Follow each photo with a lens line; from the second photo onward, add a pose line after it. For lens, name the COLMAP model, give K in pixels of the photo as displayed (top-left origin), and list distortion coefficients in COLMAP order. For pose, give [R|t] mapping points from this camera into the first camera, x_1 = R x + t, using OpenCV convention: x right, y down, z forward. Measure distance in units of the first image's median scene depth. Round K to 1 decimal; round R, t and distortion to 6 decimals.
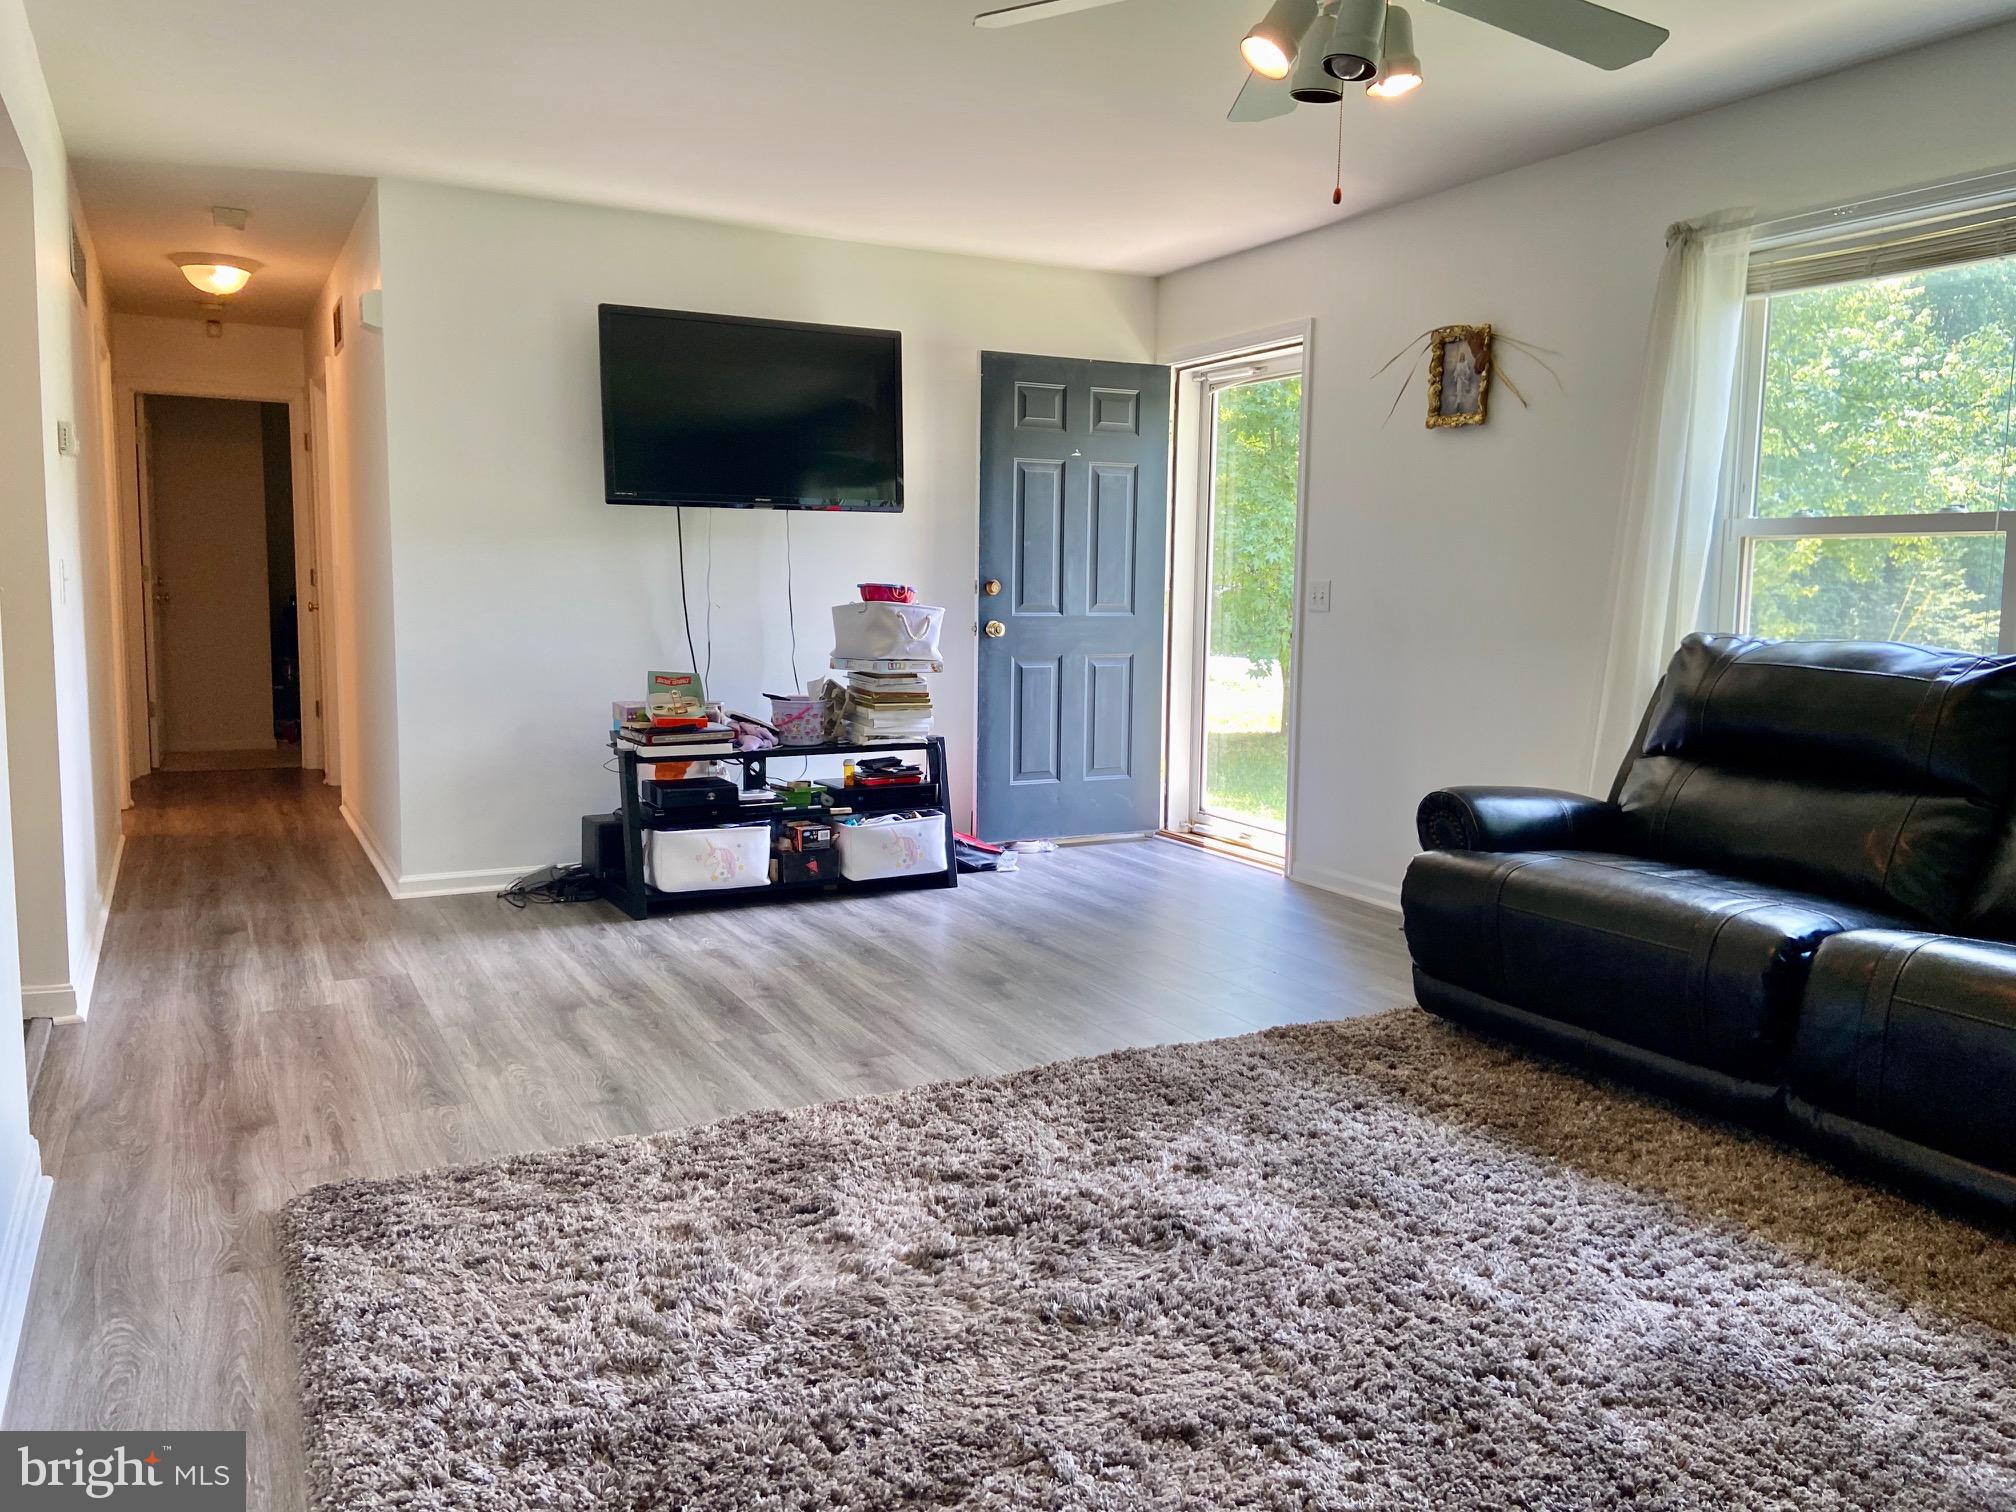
lens RADIAL K [[1509.5, 0, 1005.3], [0, 1509.5, 722.9], [0, 0, 1]] dist [0.097615, -0.156382]
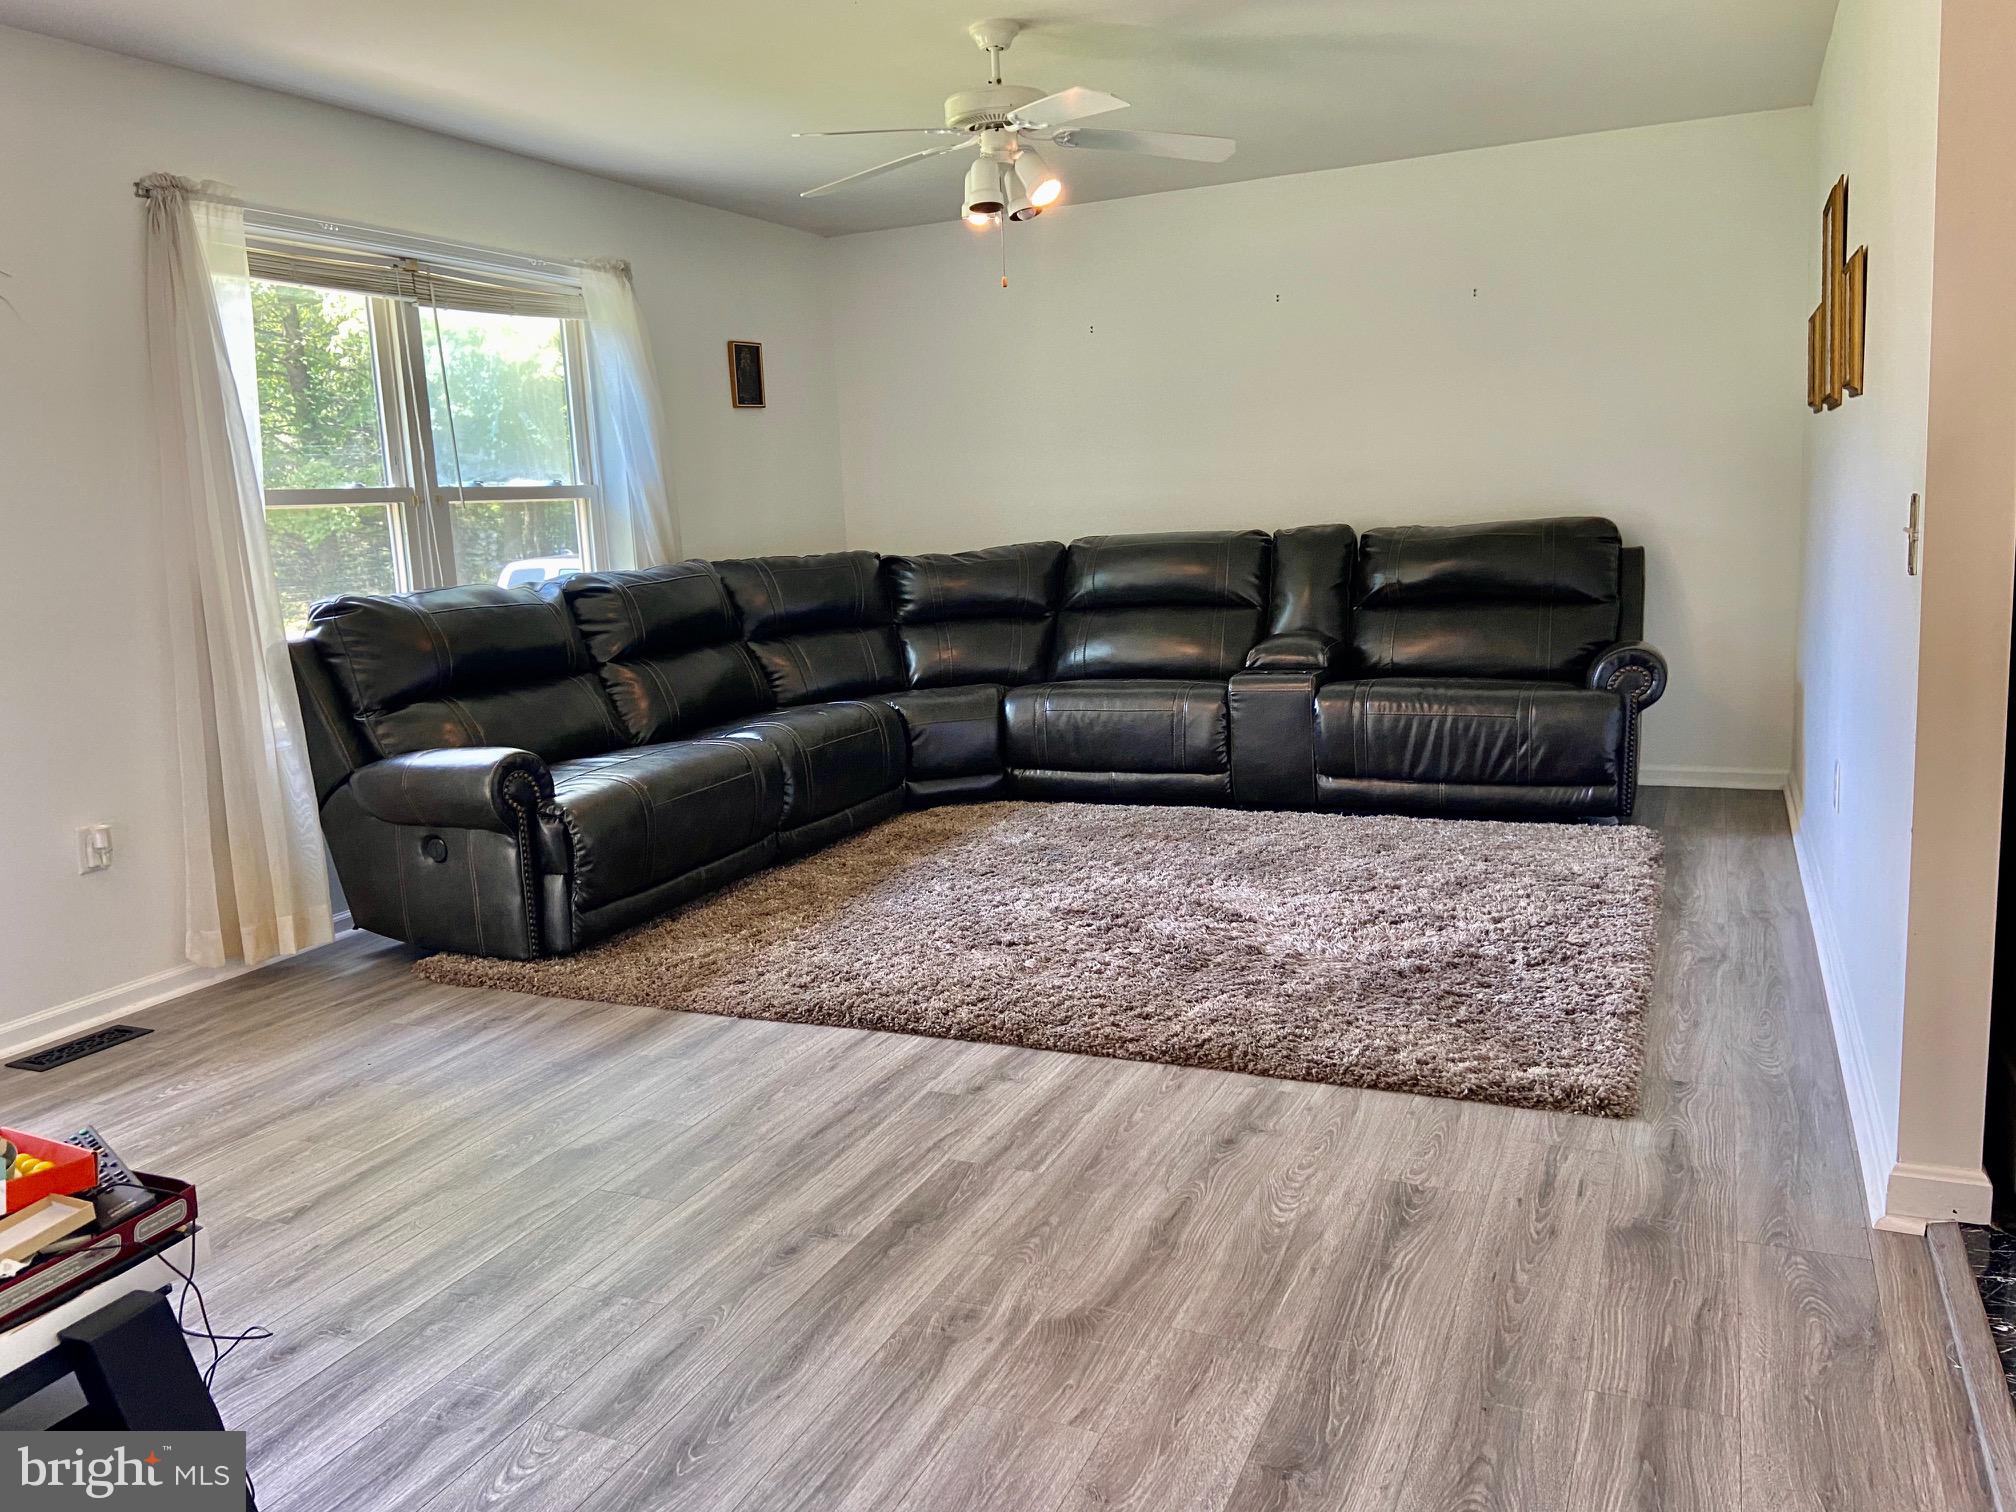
lens RADIAL K [[1509.5, 0, 1005.3], [0, 1509.5, 722.9], [0, 0, 1]] dist [0.097615, -0.156382]
pose [[-0.609874, -0.106237, 0.785345, -0.694364], [0.115908, 0.968361, 0.221005, -0.158092], [-0.783976, 0.225812, -0.578265, 1.297823]]
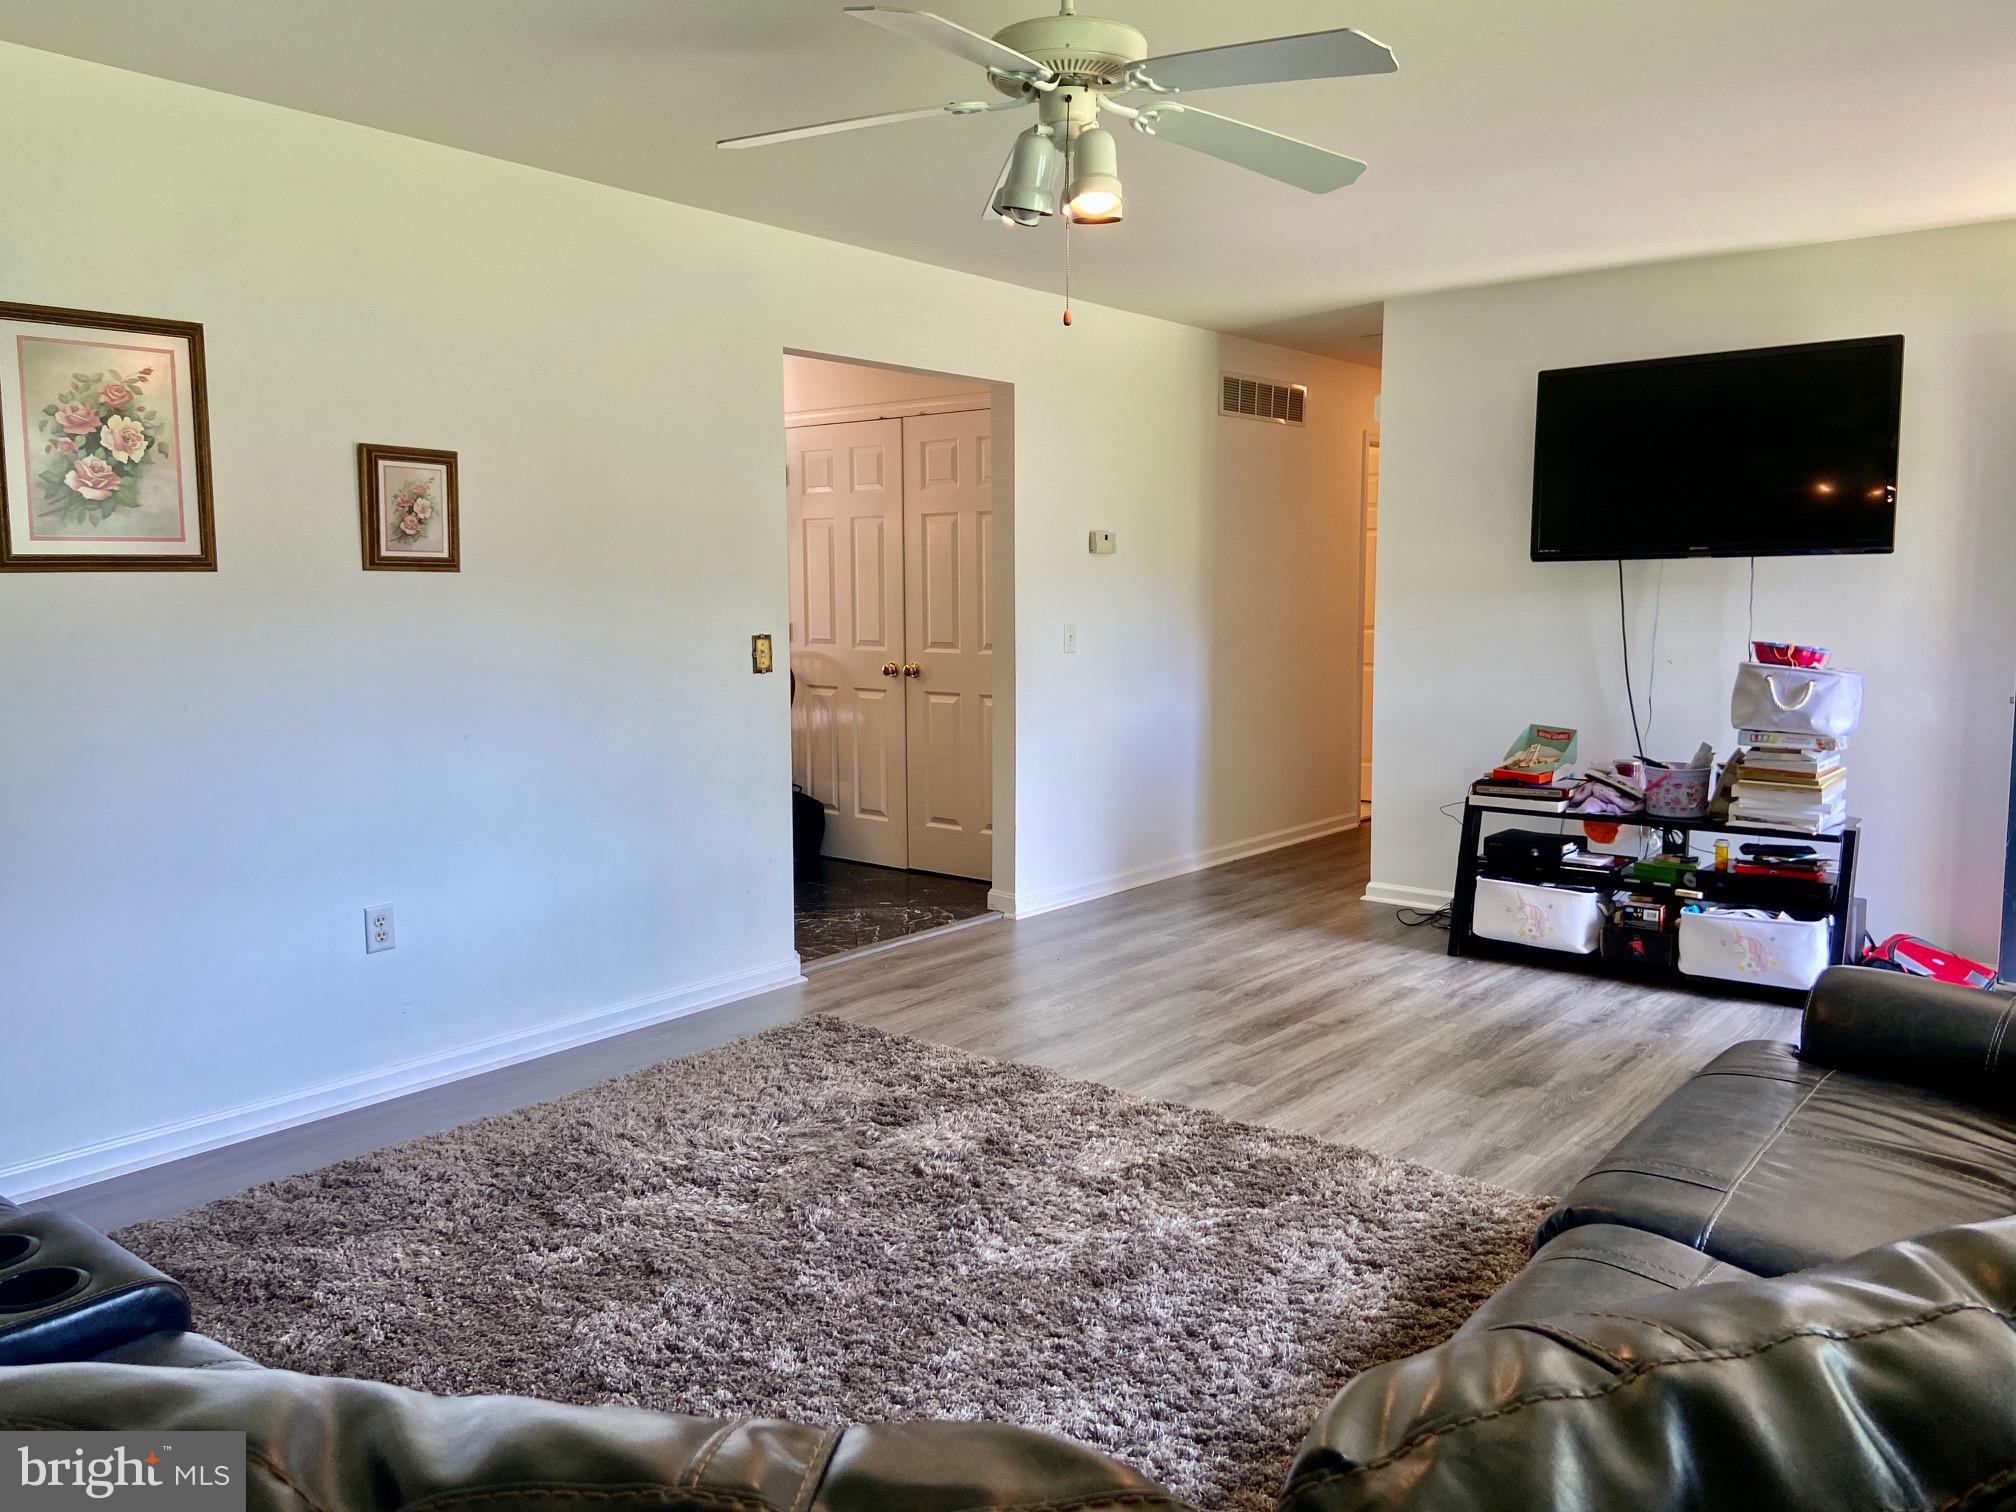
lens RADIAL K [[1509.5, 0, 1005.3], [0, 1509.5, 722.9], [0, 0, 1]] dist [0.097615, -0.156382]
pose [[0.388454, 0.070942, -0.918733, 0.765552], [-0.080865, 0.995810, 0.042703, -0.066754], [0.917913, 0.057705, 0.392563, 0.359757]]
